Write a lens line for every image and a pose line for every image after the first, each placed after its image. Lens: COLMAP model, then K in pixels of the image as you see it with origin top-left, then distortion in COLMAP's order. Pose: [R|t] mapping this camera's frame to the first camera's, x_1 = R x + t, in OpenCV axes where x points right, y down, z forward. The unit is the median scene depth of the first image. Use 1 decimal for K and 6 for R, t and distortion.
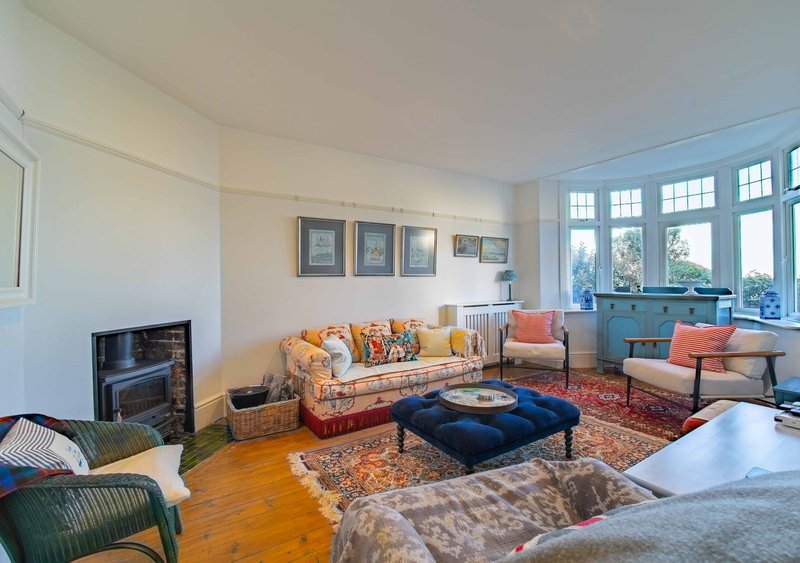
lens RADIAL K [[360.3, 0, 396.9], [0, 360.3, 280.7], [0, 0, 1]] dist [-0.029892, 0.003045]
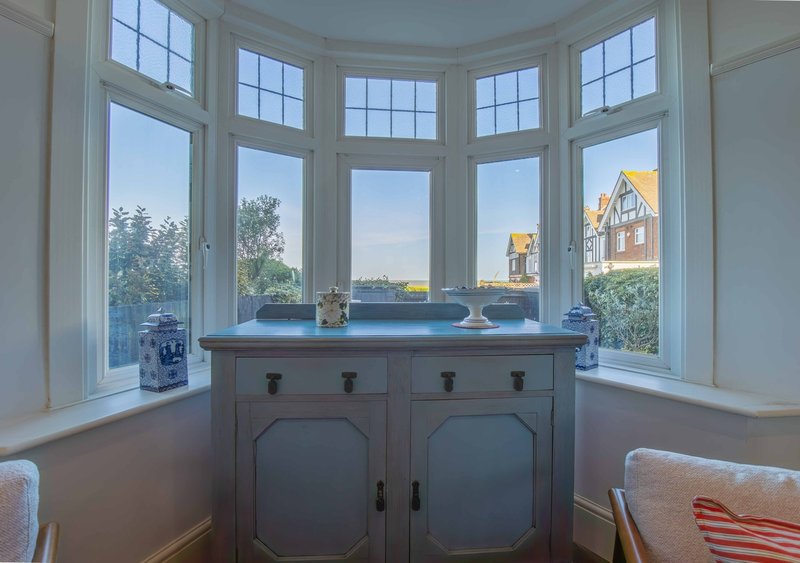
lens RADIAL K [[360.3, 0, 396.8], [0, 360.3, 276.4], [0, 0, 1]] dist [-0.029892, 0.003045]
pose [[0.444755, 0.018767, 0.895456, 0.388485], [-0.006645, 0.999822, -0.017654, -0.003917], [-0.895628, 0.001901, 0.444800, 0.765454]]
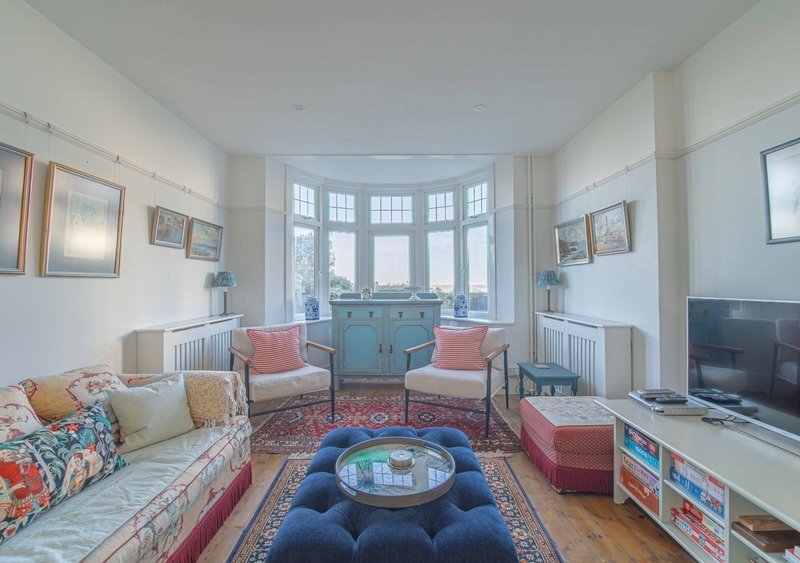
lens RADIAL K [[360.3, 0, 400.5], [0, 360.3, 279.8], [0, 0, 1]] dist [-0.029892, 0.003045]
pose [[0.527391, 0.017343, 0.849446, -0.110473], [0.001106, 0.999777, -0.021099, 0.001411], [-0.849622, 0.012067, 0.527254, 0.381491]]
